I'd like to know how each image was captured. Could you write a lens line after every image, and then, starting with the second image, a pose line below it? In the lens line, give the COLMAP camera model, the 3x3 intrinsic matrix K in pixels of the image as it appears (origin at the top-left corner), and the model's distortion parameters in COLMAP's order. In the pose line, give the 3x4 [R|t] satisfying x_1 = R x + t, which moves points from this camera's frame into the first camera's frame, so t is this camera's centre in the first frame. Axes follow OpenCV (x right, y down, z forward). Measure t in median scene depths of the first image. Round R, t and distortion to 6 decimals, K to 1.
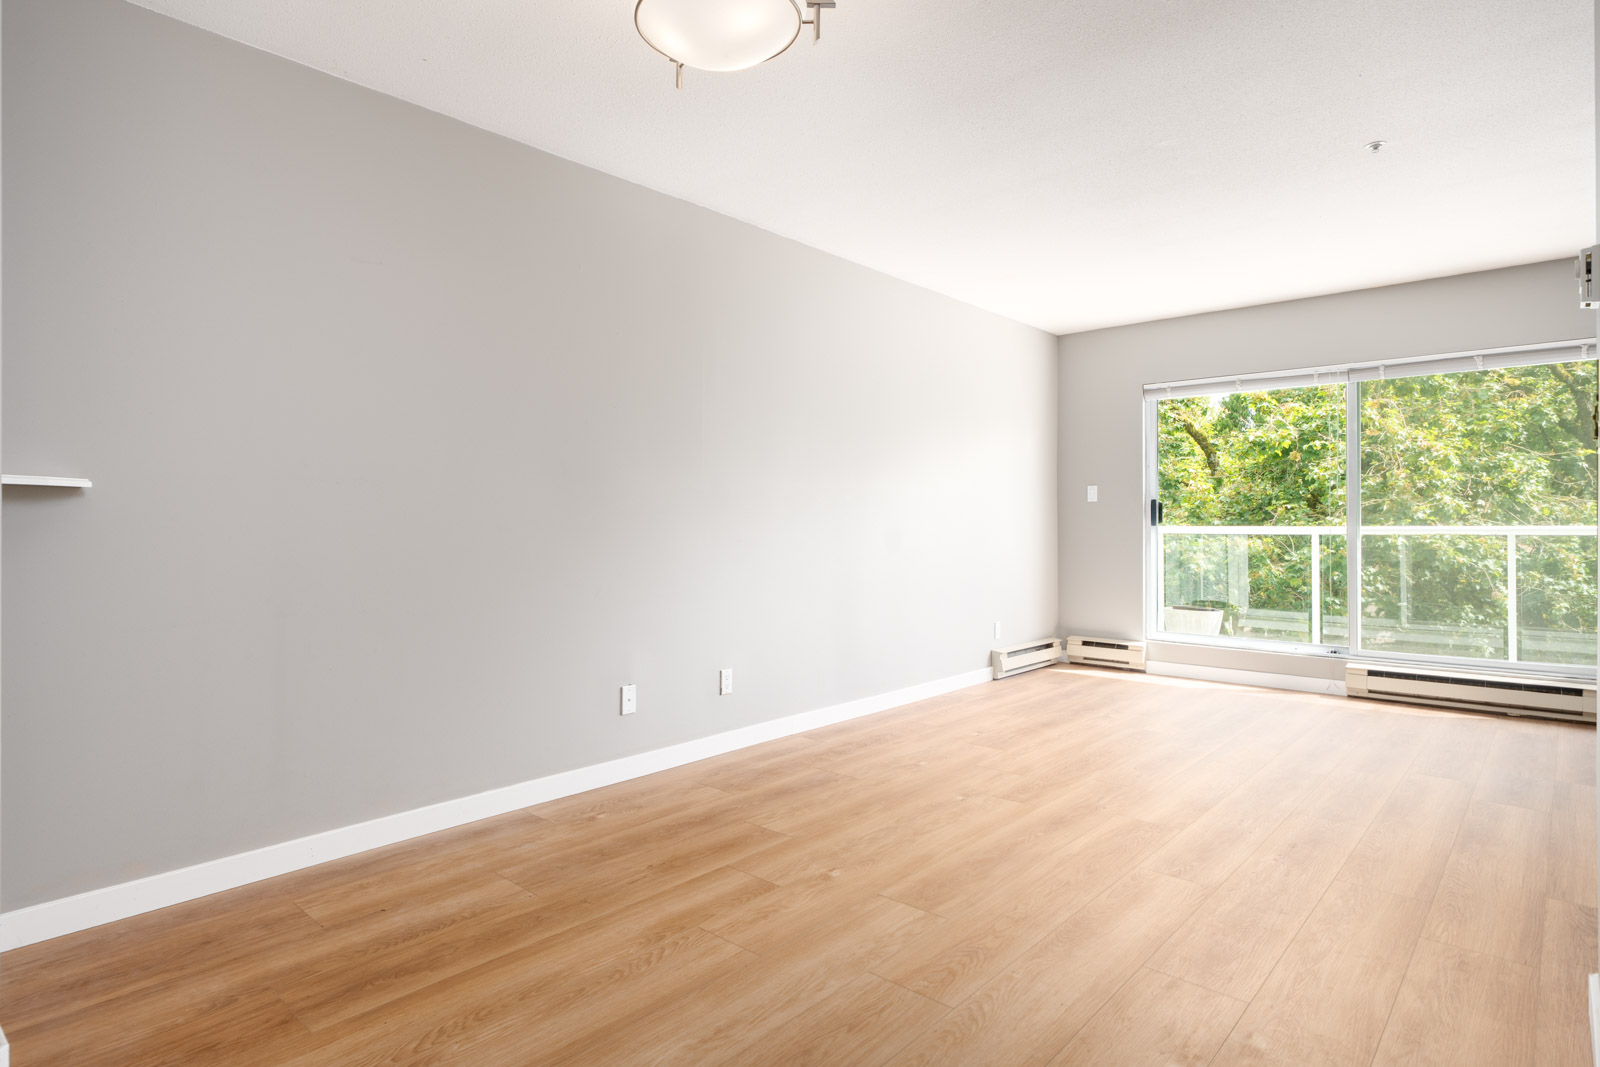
lens RADIAL K [[833.5, 0, 776.9], [0, 833.5, 521.4], [0, 0, 1]] dist [0.004762, -0.002771]
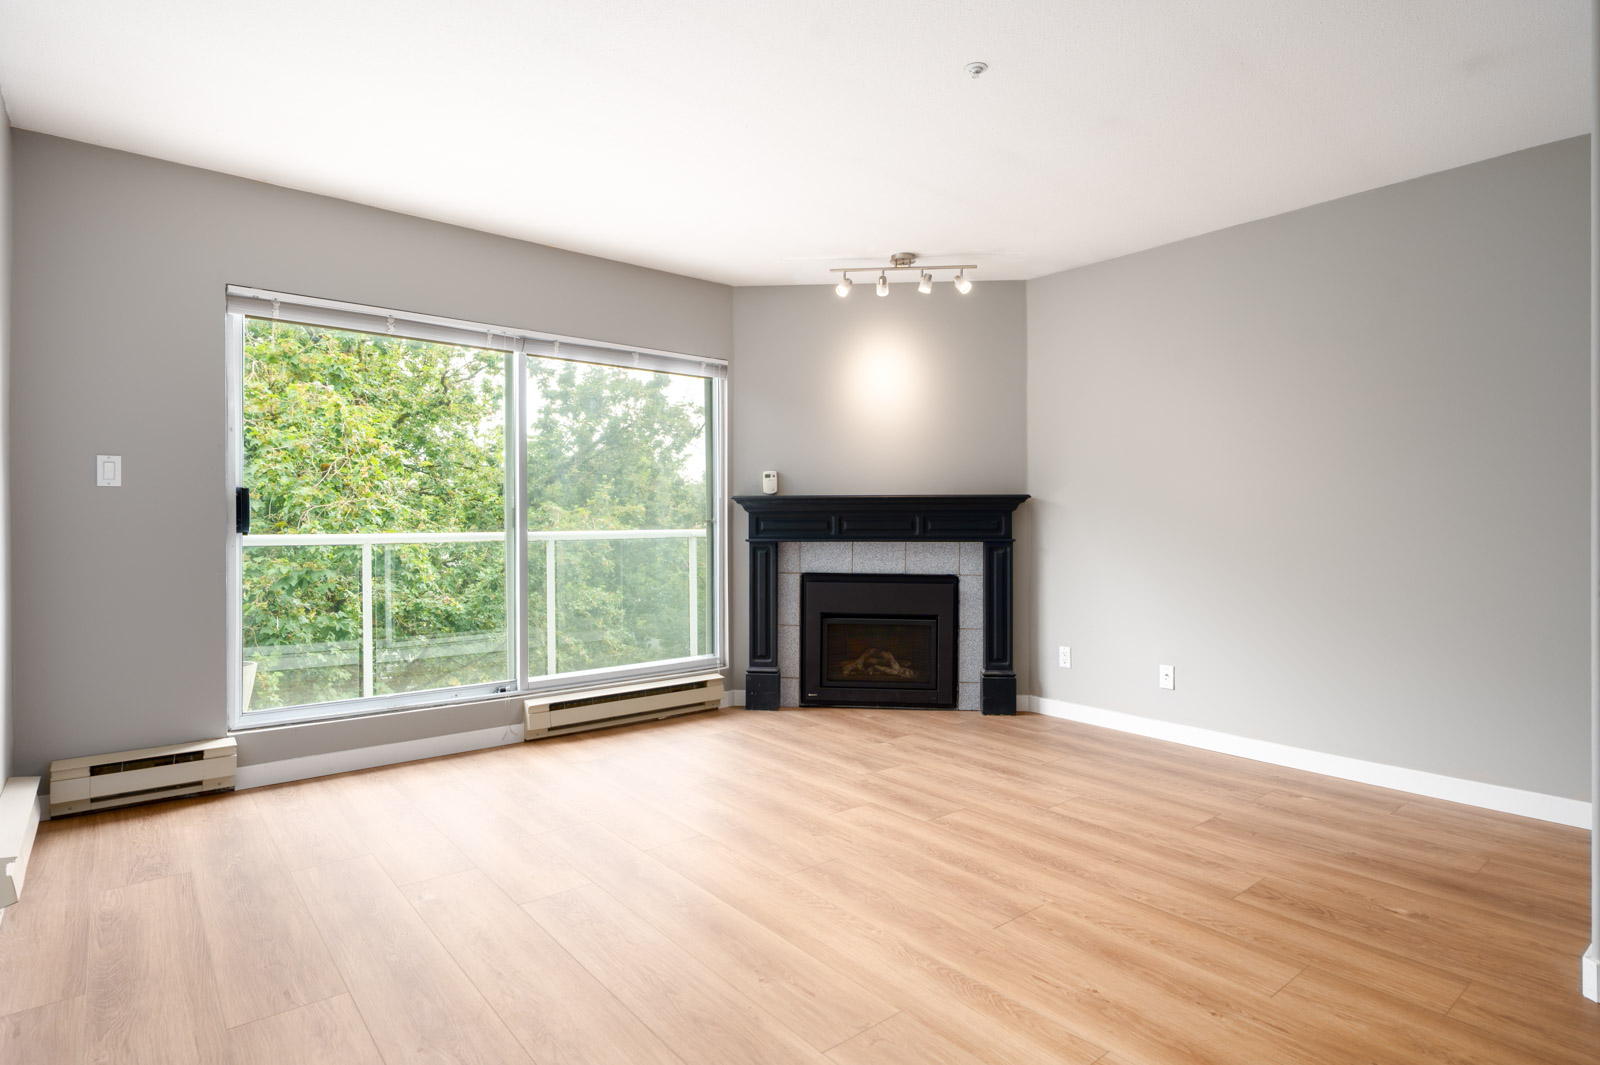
lens RADIAL K [[833.5, 0, 779.8], [0, 833.5, 516.2], [0, 0, 1]] dist [0.004762, -0.002771]
pose [[0.156376, 0.011657, 0.987629, -0.107162], [0.001375, 0.999927, -0.012019, 0.002381], [-0.987697, 0.003237, 0.156349, 0.923874]]
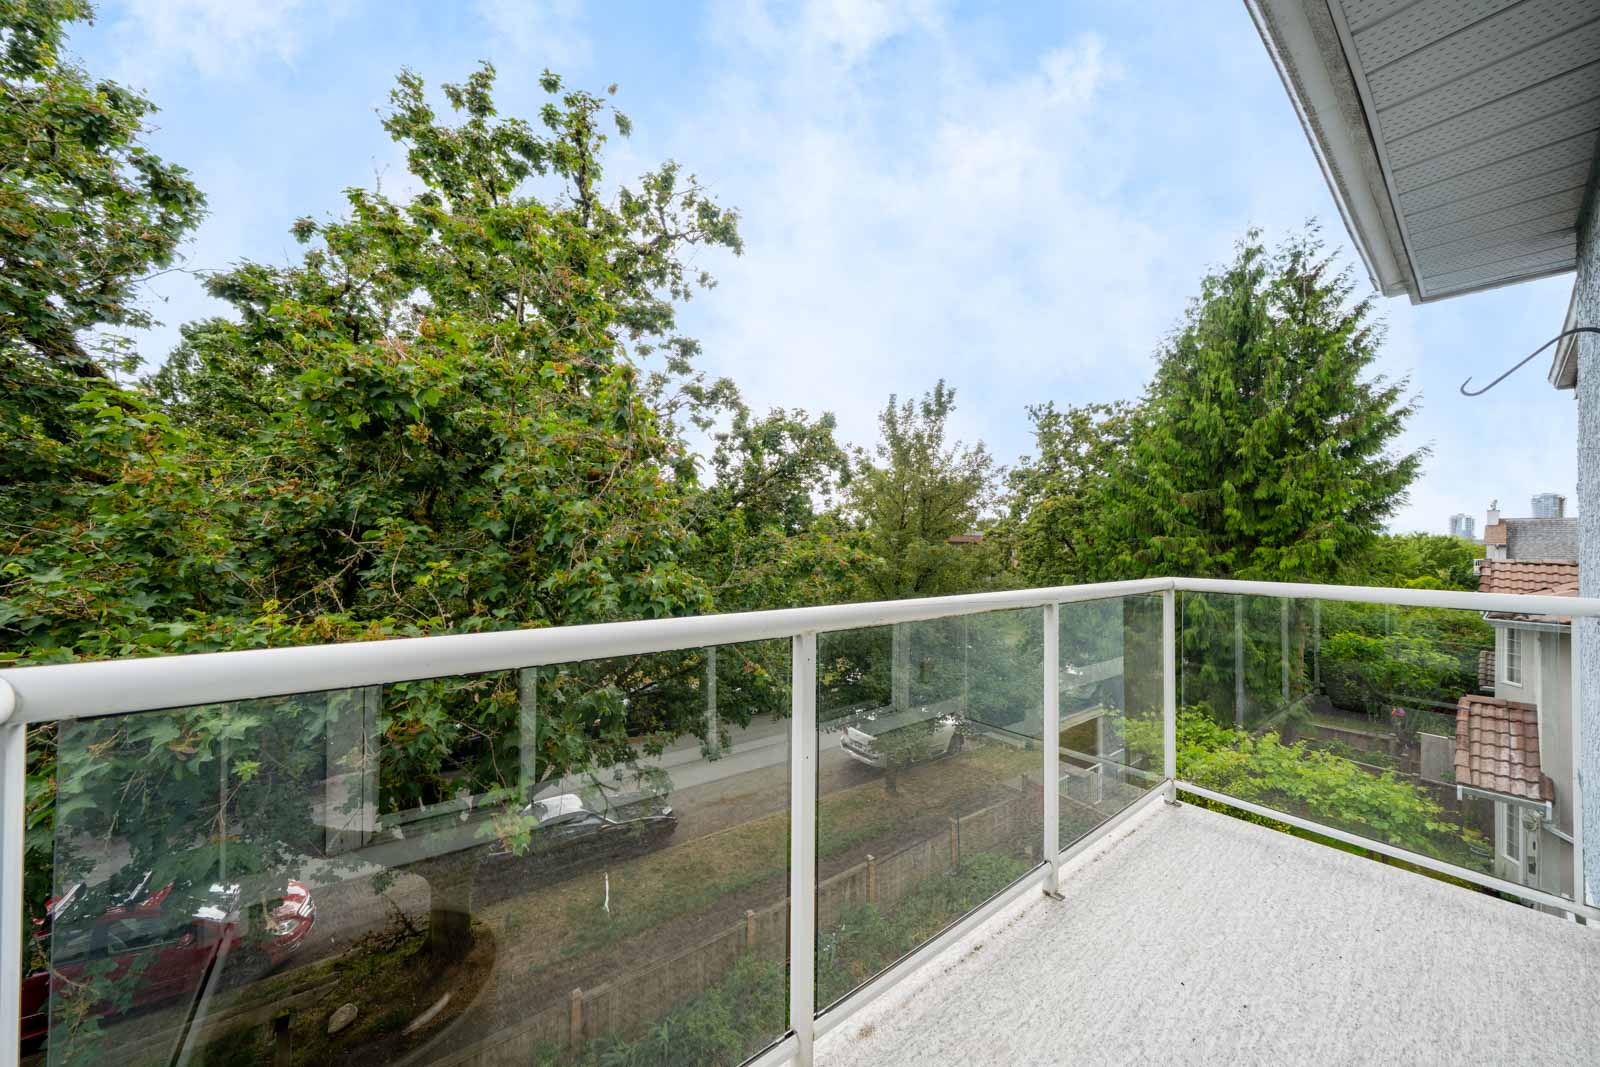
lens RADIAL K [[533.5, 0, 795.2], [0, 533.5, 532.4], [0, 0, 1]] dist [-0.001153, -0.000048]
pose [[0.181847, 0.019017, 0.983143, 0.858075], [-0.011740, 0.999784, -0.017167, -0.033621], [-0.983257, -0.008420, 0.182031, 1.797265]]
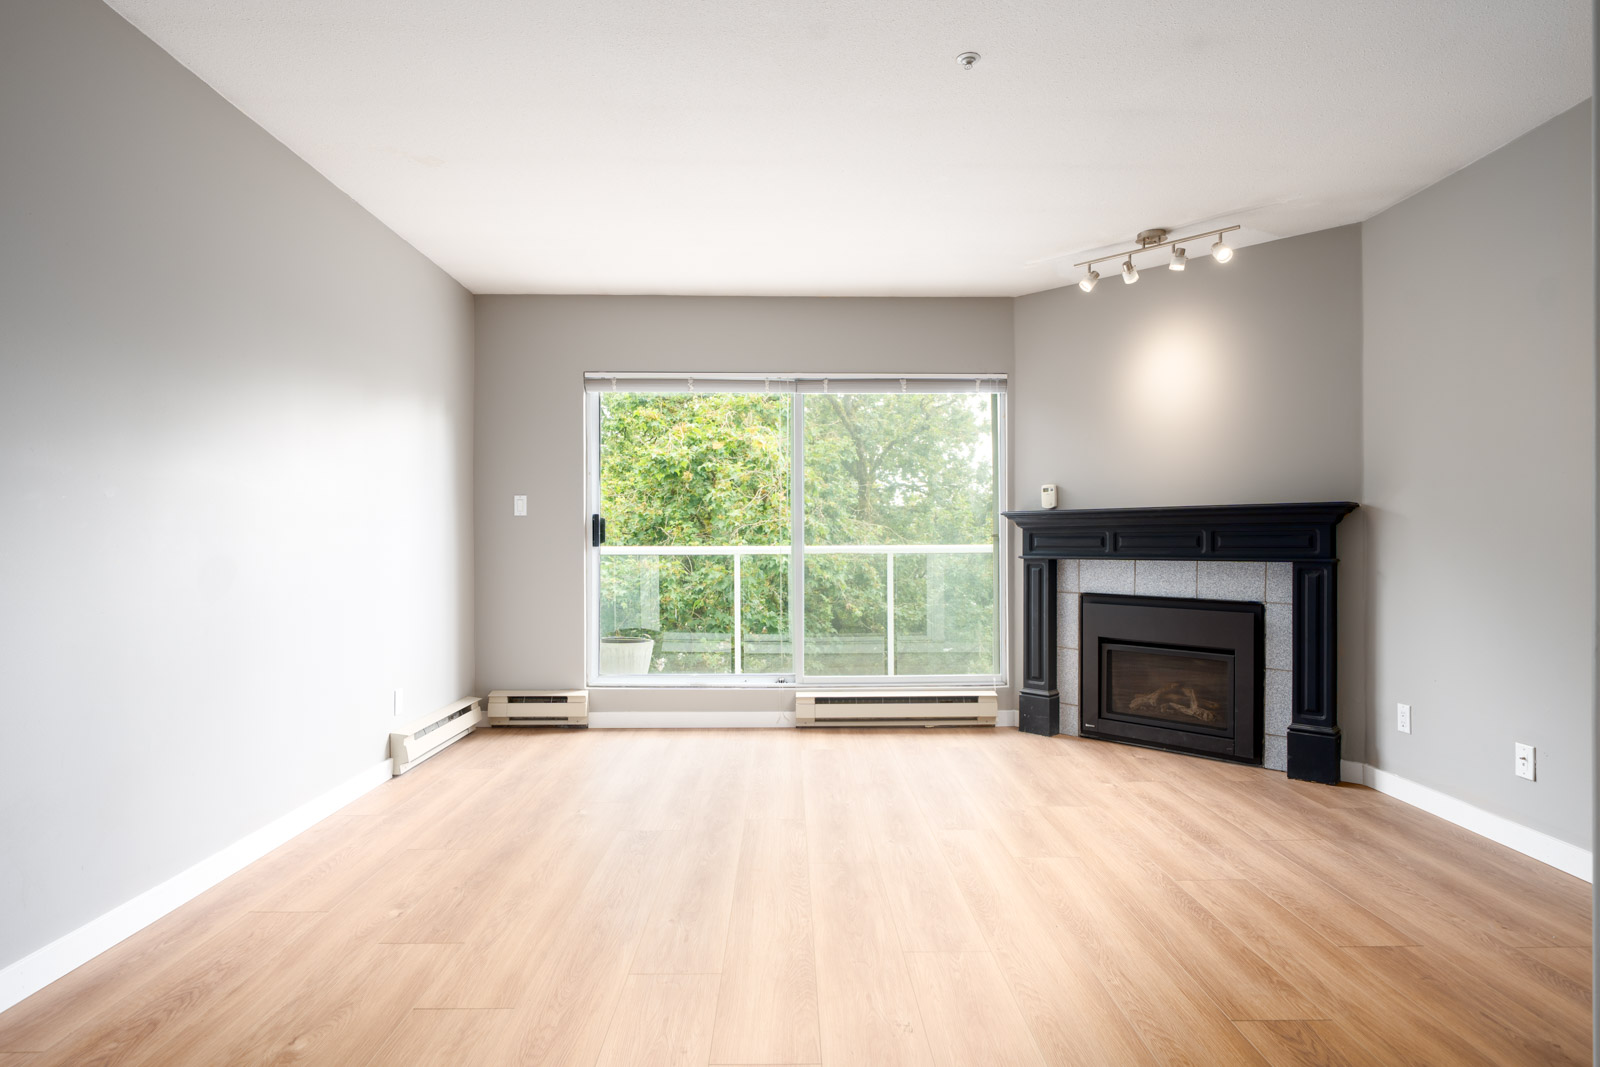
lens RADIAL K [[833.5, 0, 781.7], [0, 833.5, 539.0], [0, 0, 1]] dist [0.004762, -0.002771]
pose [[0.733005, 0.002135, 0.680220, 0.051361], [-0.000146, 0.999996, -0.002981, 0.000654], [-0.680223, 0.002086, 0.733002, 0.476037]]
